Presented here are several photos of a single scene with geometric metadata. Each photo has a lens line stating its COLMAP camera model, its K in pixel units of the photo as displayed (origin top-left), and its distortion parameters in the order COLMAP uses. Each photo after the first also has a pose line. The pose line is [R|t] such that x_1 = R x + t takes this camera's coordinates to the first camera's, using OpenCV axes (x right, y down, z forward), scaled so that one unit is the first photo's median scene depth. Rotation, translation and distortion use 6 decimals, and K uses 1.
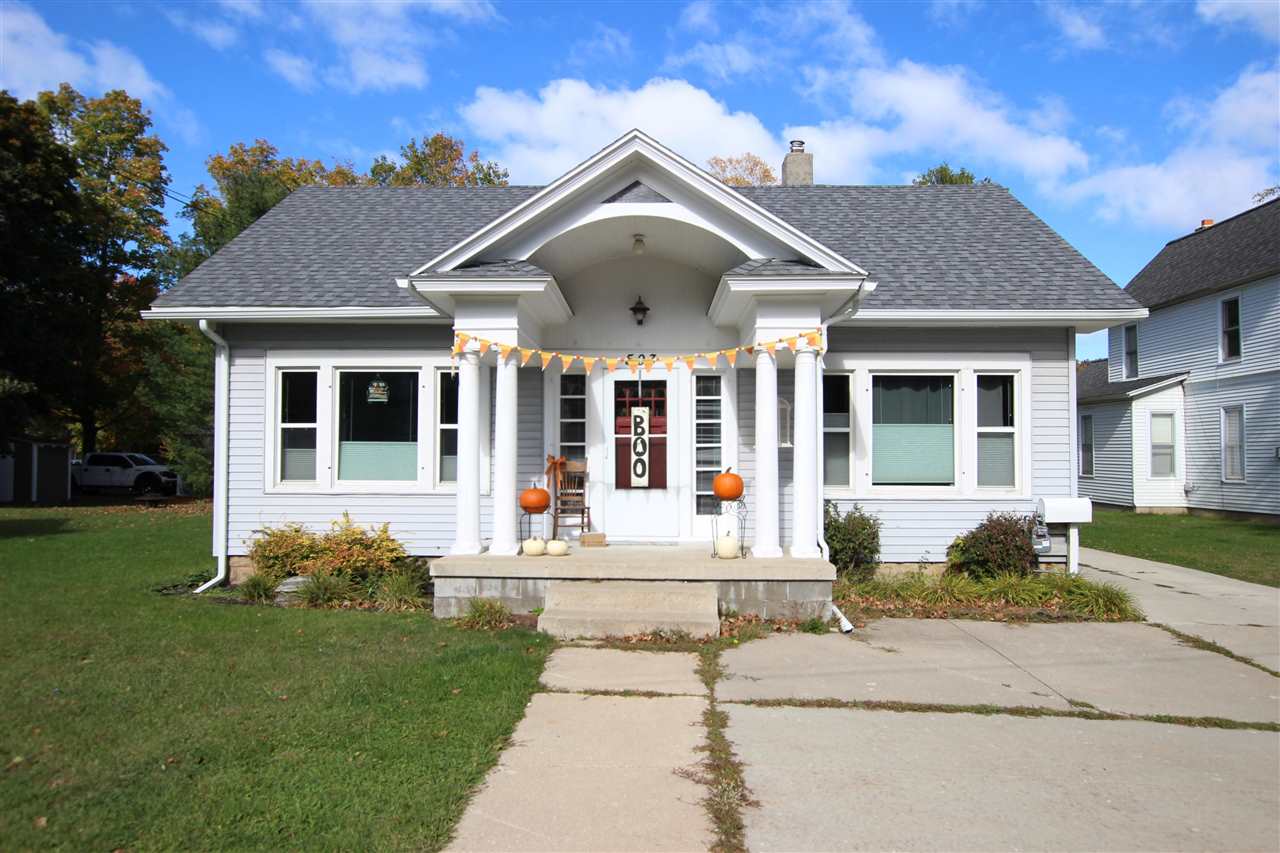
lens RADIAL K [[889.1, 0, 586.8], [0, 889.1, 428.6], [0, 0, 1]] dist [-0.006924, 0.003567]
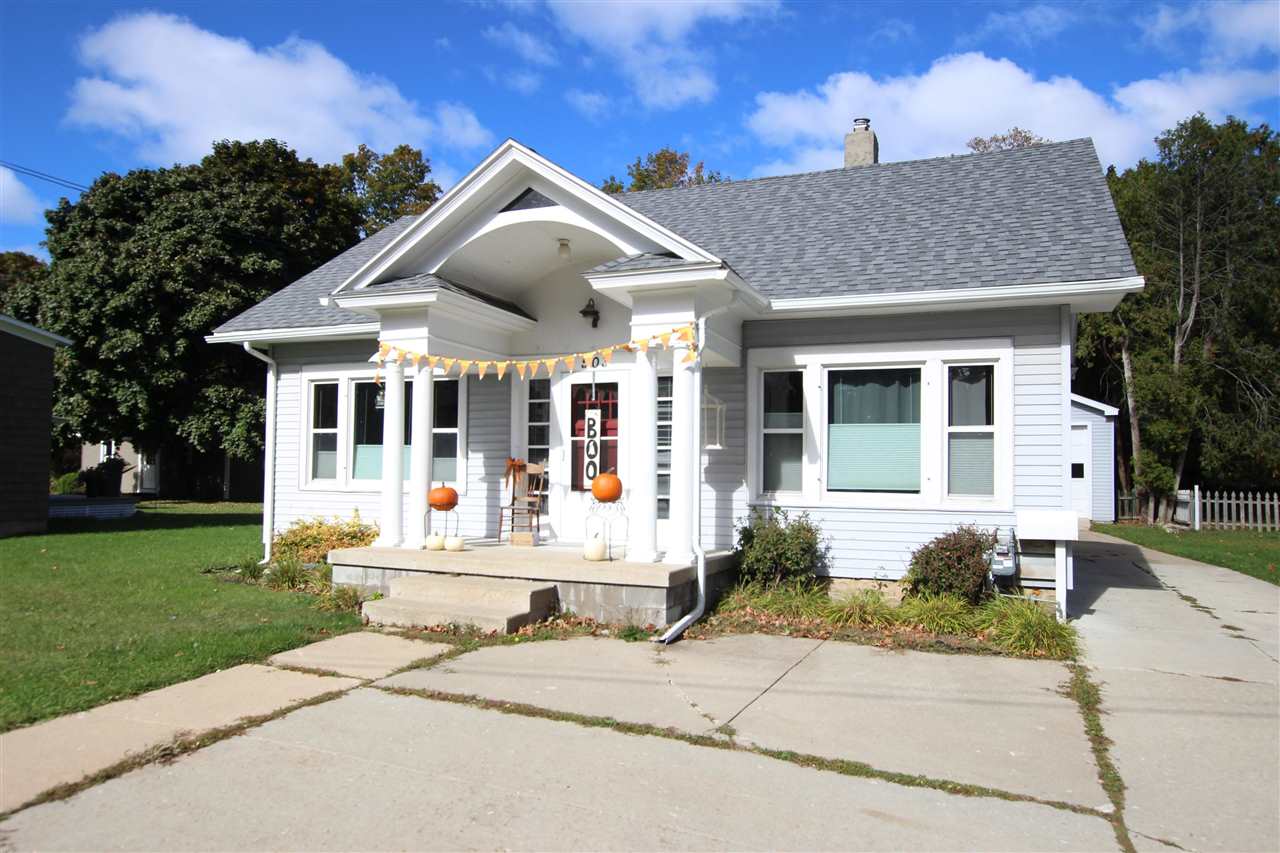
lens RADIAL K [[889.1, 0, 586.8], [0, 889.1, 428.6], [0, 0, 1]] dist [-0.006924, 0.003567]
pose [[0.931166, -0.008433, -0.364497, 0.420357], [0.003626, 0.999897, -0.013869, 0.011040], [0.364577, 0.011592, 0.931101, 0.064270]]
